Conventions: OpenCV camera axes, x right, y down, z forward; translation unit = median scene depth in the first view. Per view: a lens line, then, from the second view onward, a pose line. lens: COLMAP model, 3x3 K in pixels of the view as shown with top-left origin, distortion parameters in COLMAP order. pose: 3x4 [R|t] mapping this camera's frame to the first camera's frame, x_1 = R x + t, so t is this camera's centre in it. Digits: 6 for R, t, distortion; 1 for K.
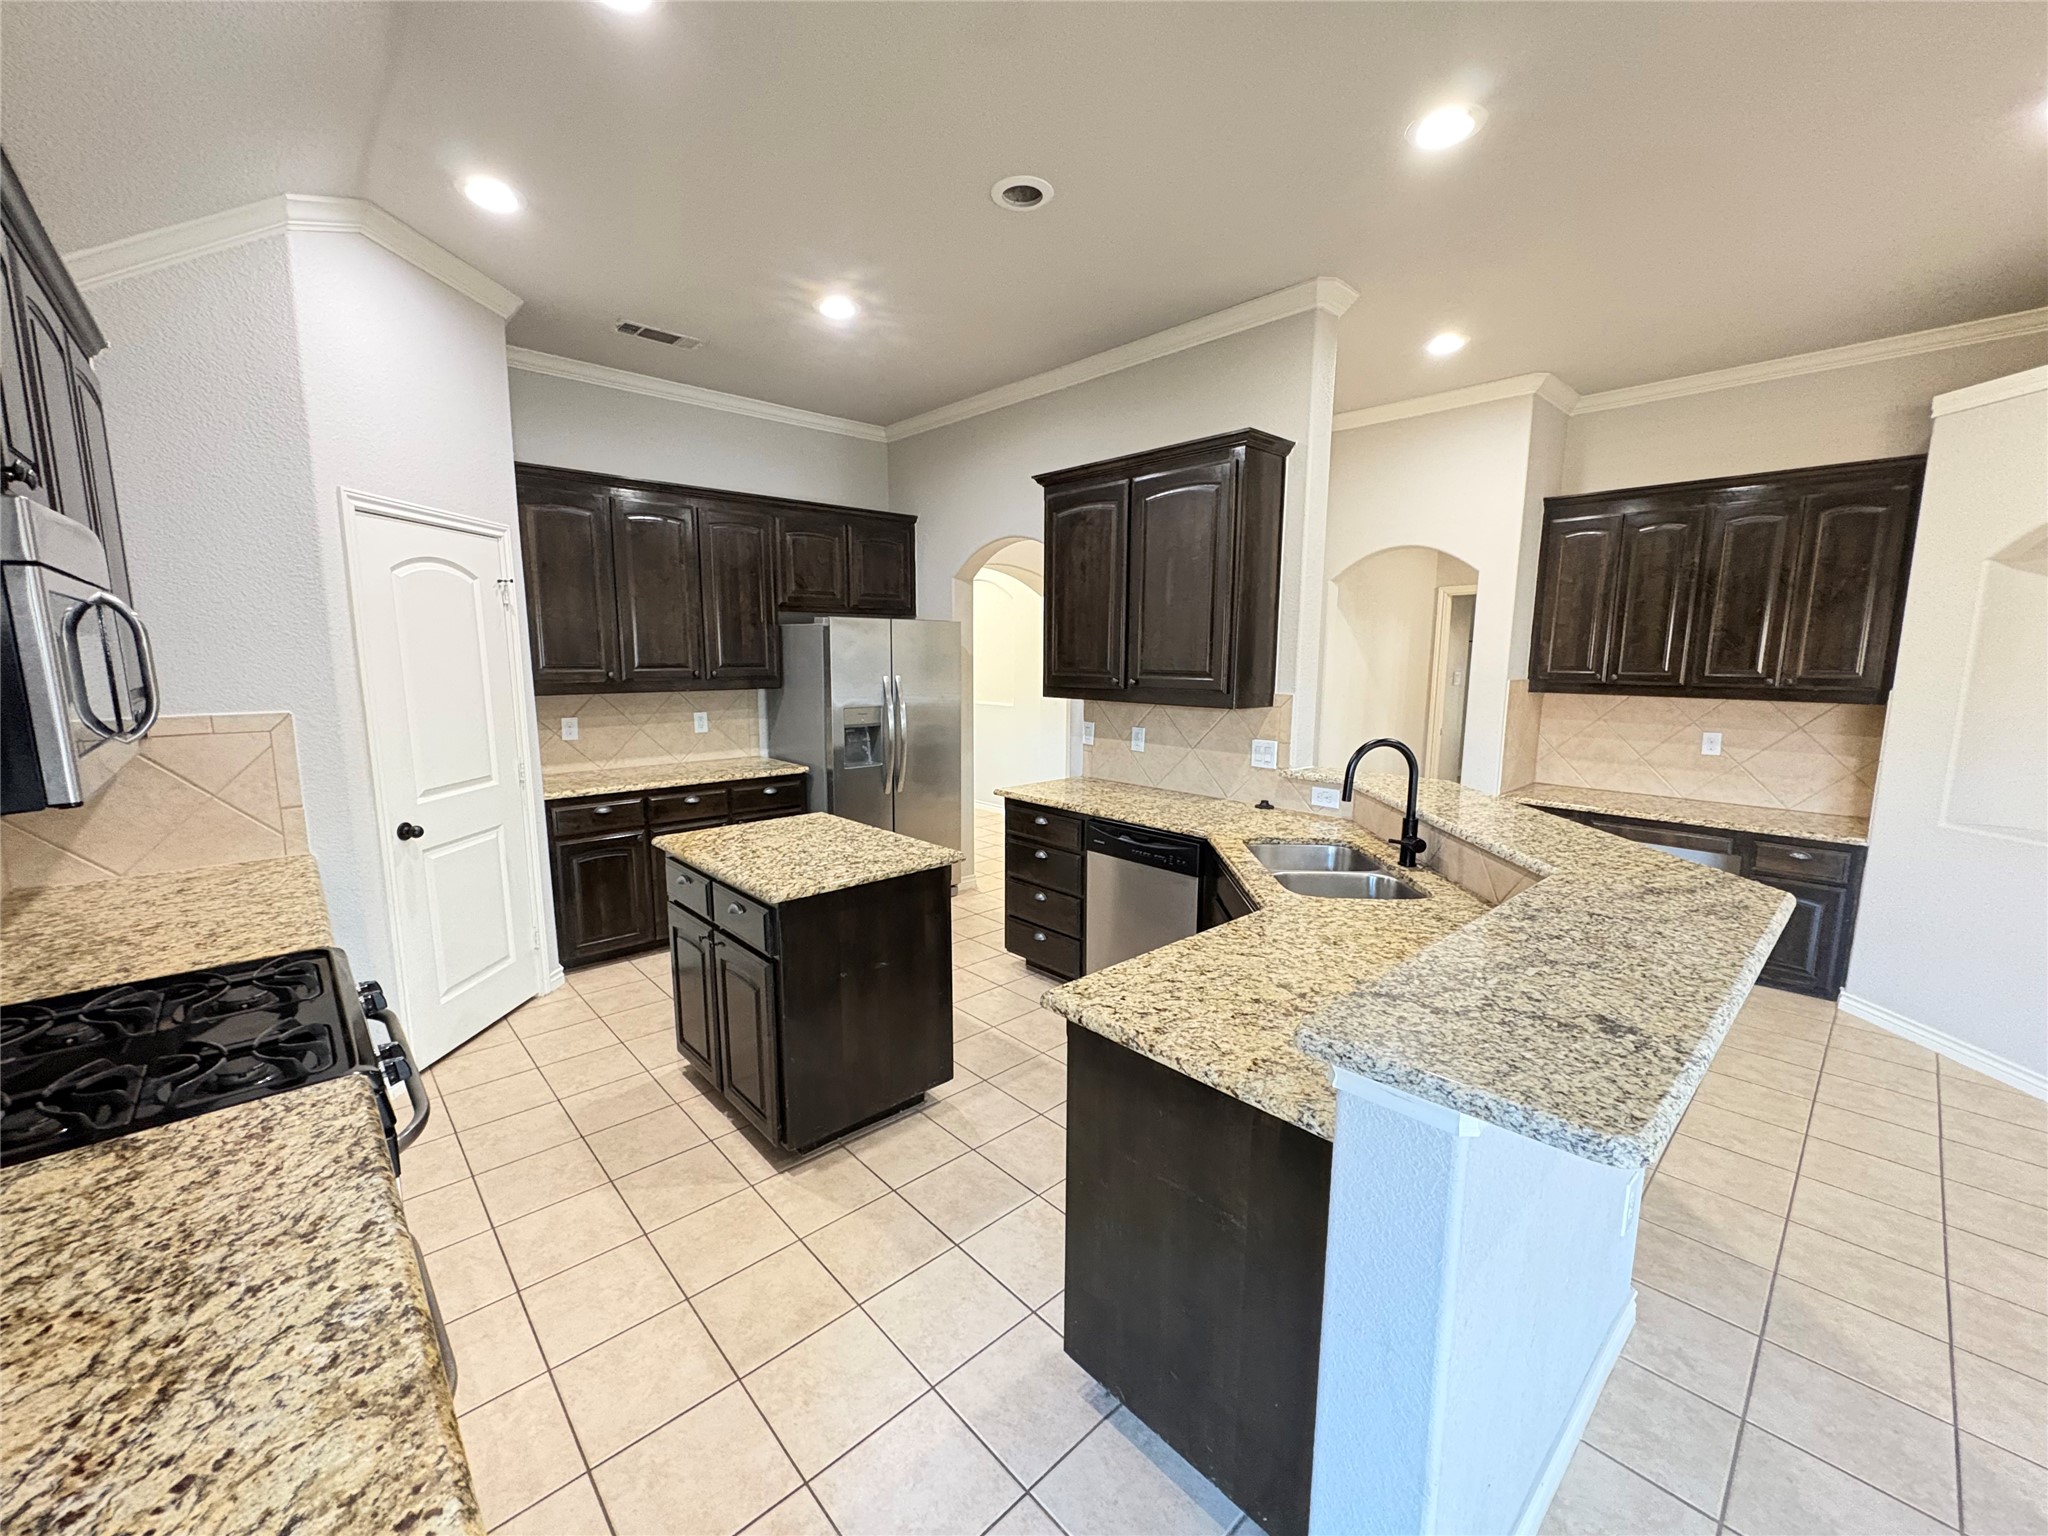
lens RADIAL K [[816.7, 0, 1020.7], [0, 816.7, 769.9], [0, 0, 1]] dist [0.003331, -0.000571]
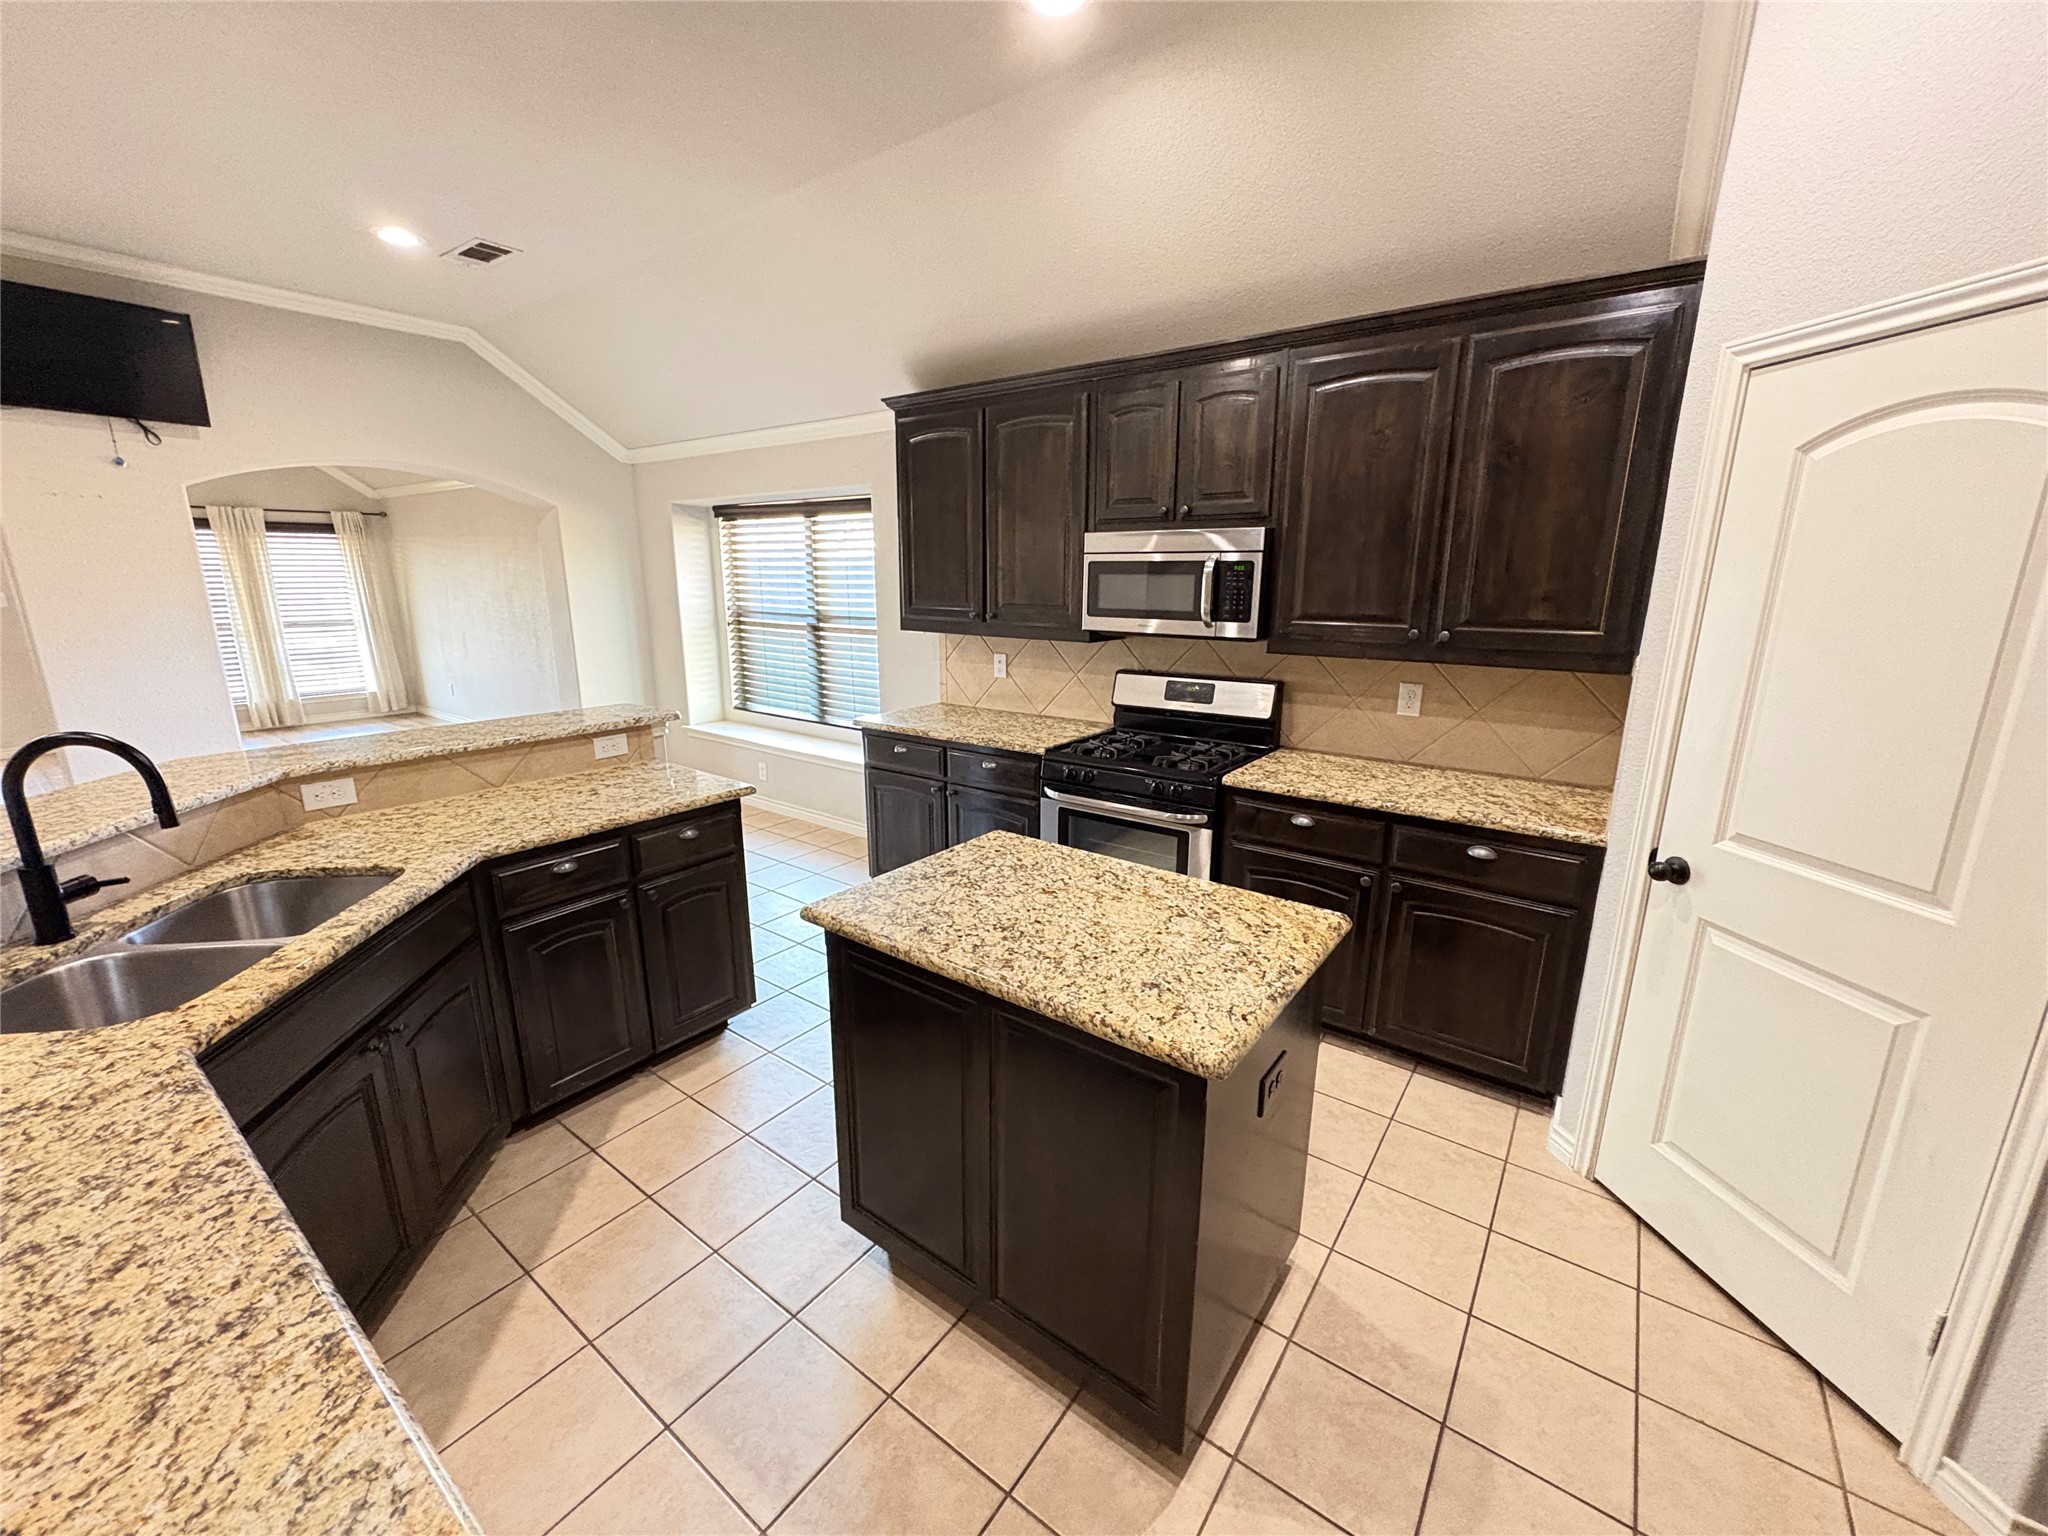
lens RADIAL K [[816.7, 0, 1021.8], [0, 816.7, 767.3], [0, 0, 1]] dist [0.003331, -0.000571]
pose [[-0.983173, 0.036563, -0.178981, -0.094572], [-0.032910, 0.928281, 0.370419, -0.179903], [0.179688, 0.370077, -0.911458, 1.160502]]
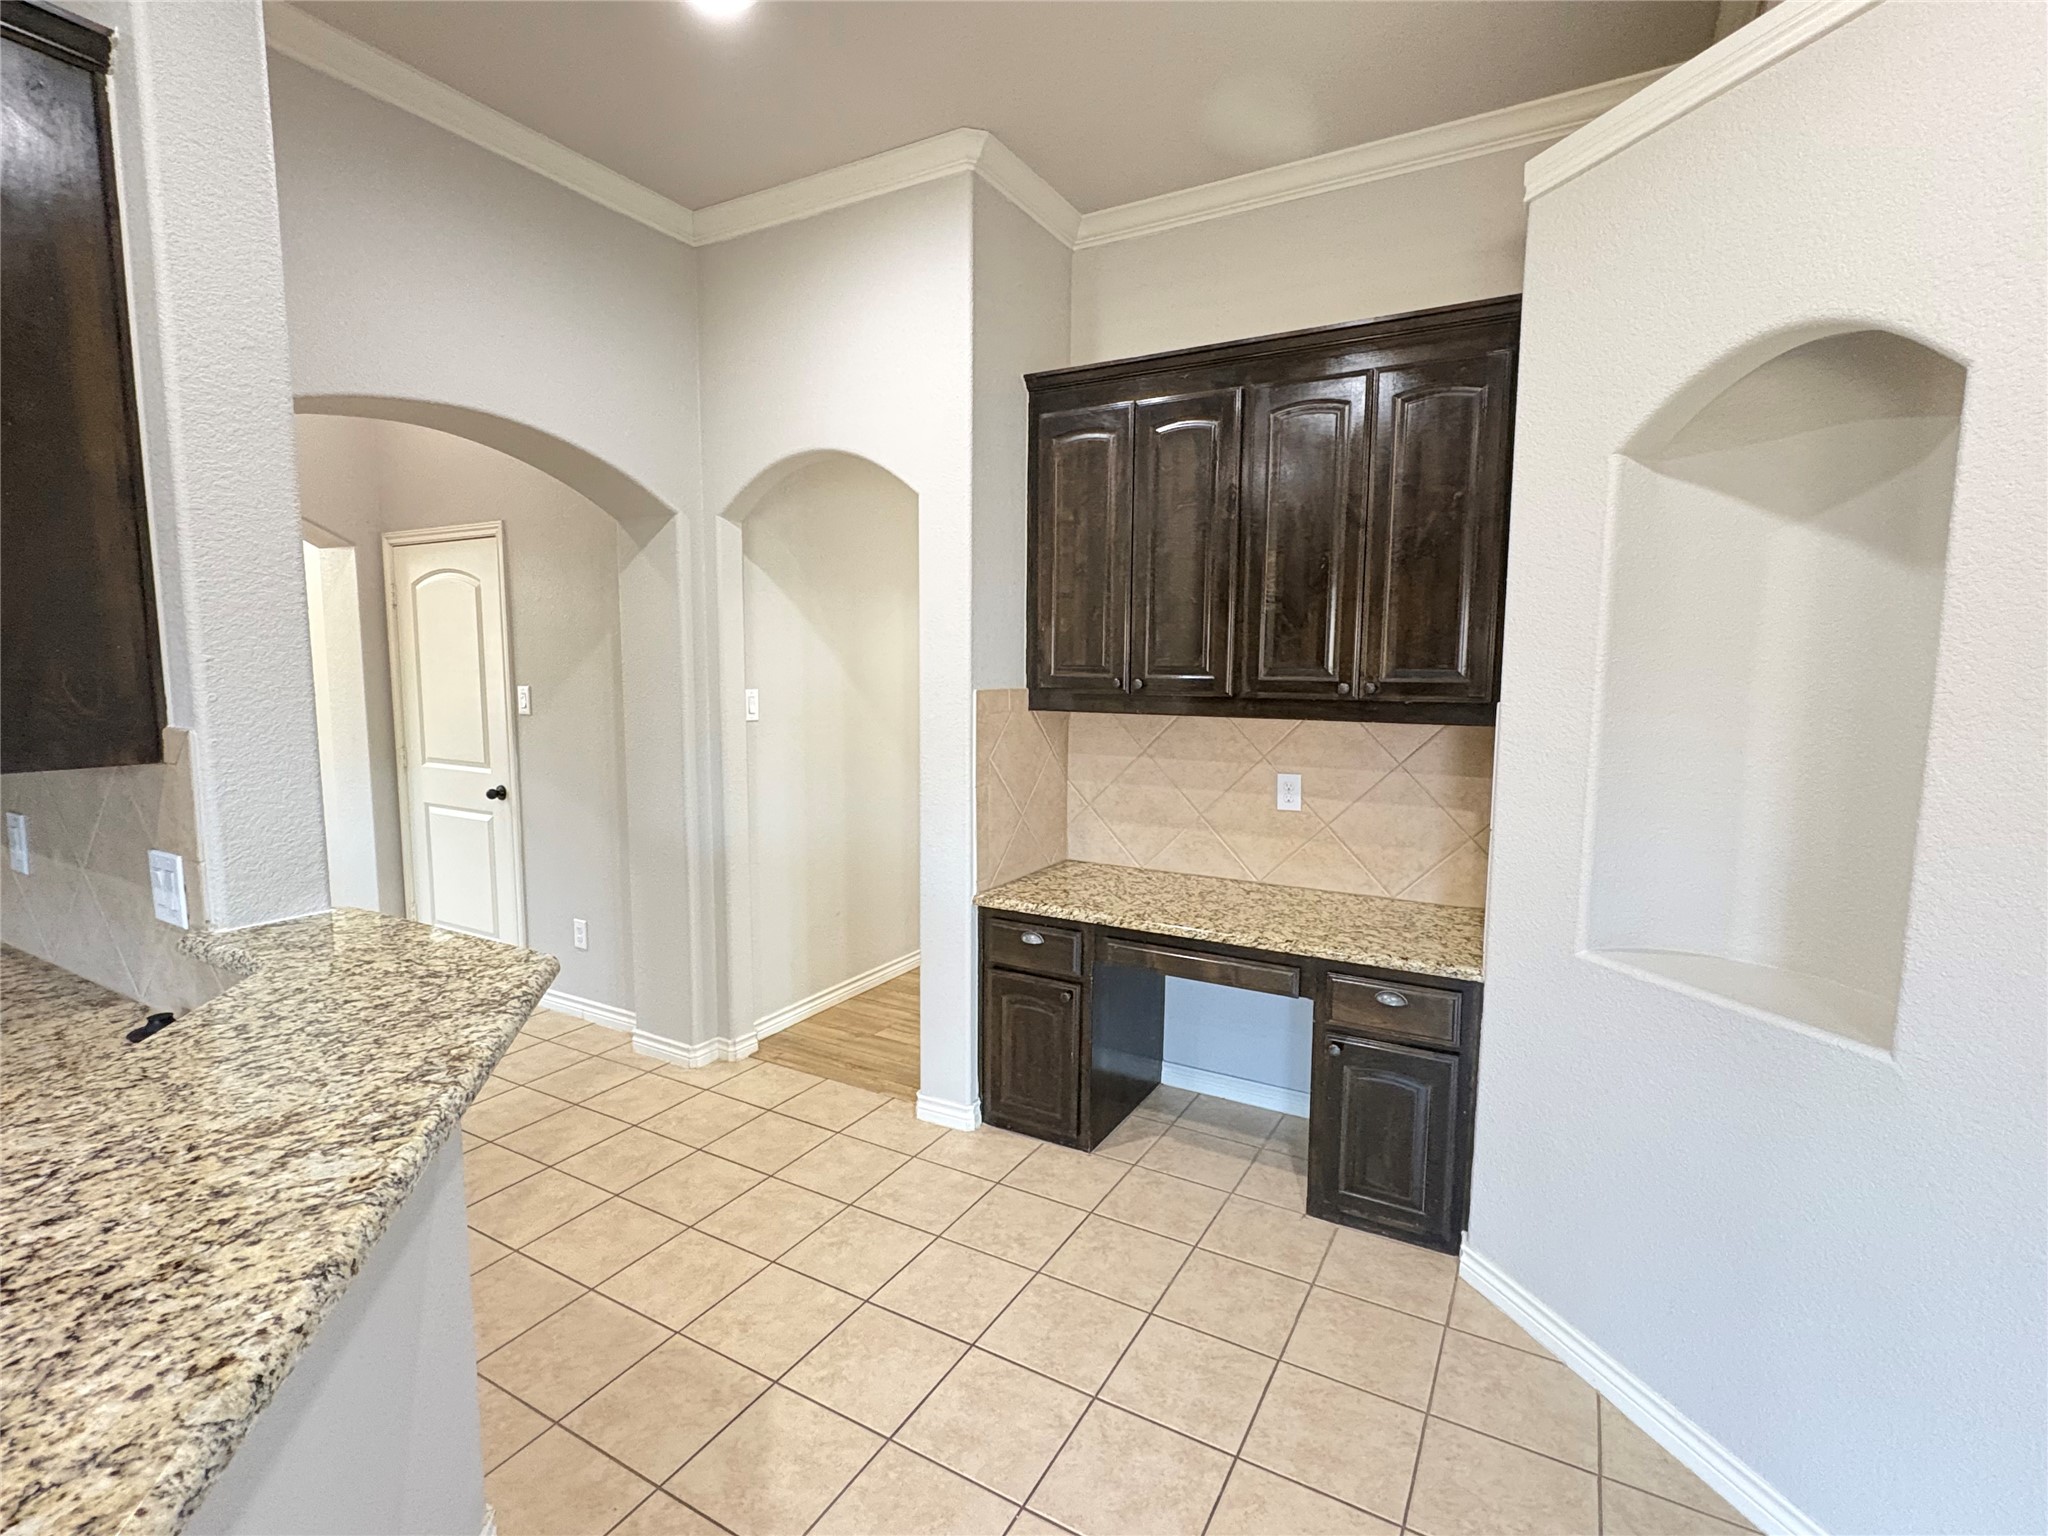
lens RADIAL K [[973.3, 0, 1015.6], [0, 973.3, 771.0], [0, 0, 1]] dist [-0.000668, 0.000824]
pose [[0.955259, -0.031967, 0.294037, 0.521888], [0.041674, 0.998772, -0.026806, -0.043594], [-0.292819, 0.037860, 0.955418, 0.440031]]
